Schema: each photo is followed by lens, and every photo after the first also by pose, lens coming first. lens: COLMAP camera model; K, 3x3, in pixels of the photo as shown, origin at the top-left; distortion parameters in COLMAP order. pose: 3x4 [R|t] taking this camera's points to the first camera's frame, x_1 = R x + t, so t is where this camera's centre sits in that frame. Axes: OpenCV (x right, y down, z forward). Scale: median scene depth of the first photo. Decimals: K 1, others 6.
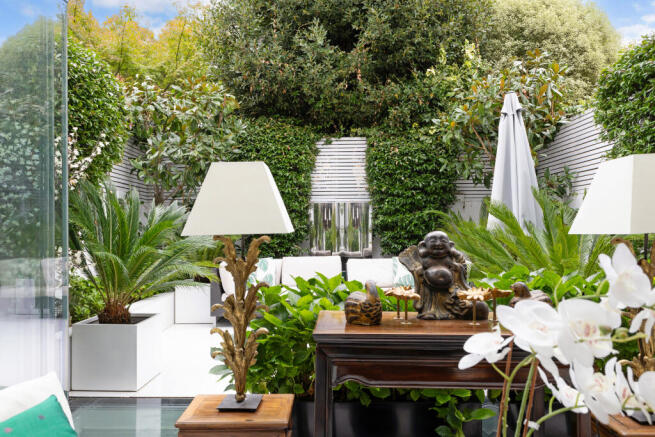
lens RADIAL K [[514.6, 0, 327.5], [0, 514.6, 218.5], [0, 0, 1]] dist [0.036440, 0.004368]
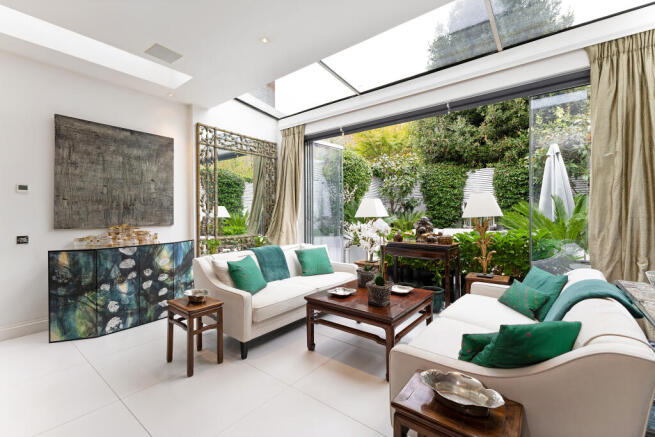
lens RADIAL K [[287.6, 0, 320.6], [0, 287.6, 218.5], [0, 0, 1]] dist [-0.000099, -0.000323]
pose [[0.787418, 0.009881, -0.616340, 0.243178], [0.010423, 0.999515, 0.029340, -0.007407], [0.616331, -0.029527, 0.786934, -0.262896]]
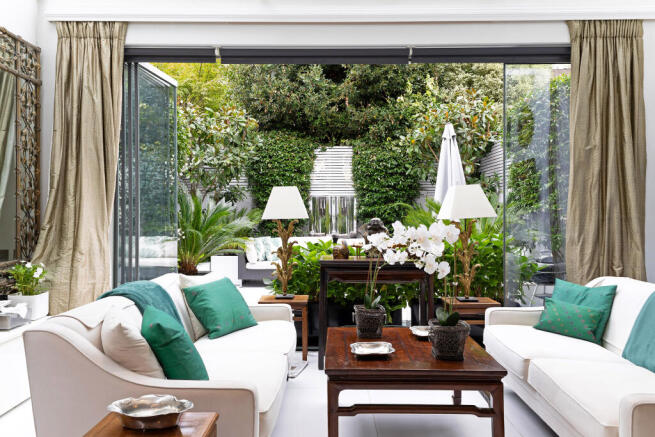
lens RADIAL K [[514.6, 0, 327.5], [0, 514.6, 218.5], [0, 0, 1]] dist [0.036440, 0.004368]
pose [[0.999905, 0.003754, 0.013297, -0.005388], [-0.004086, 0.999679, 0.025024, -0.007560], [-0.013199, -0.025075, 0.999598, -0.337159]]
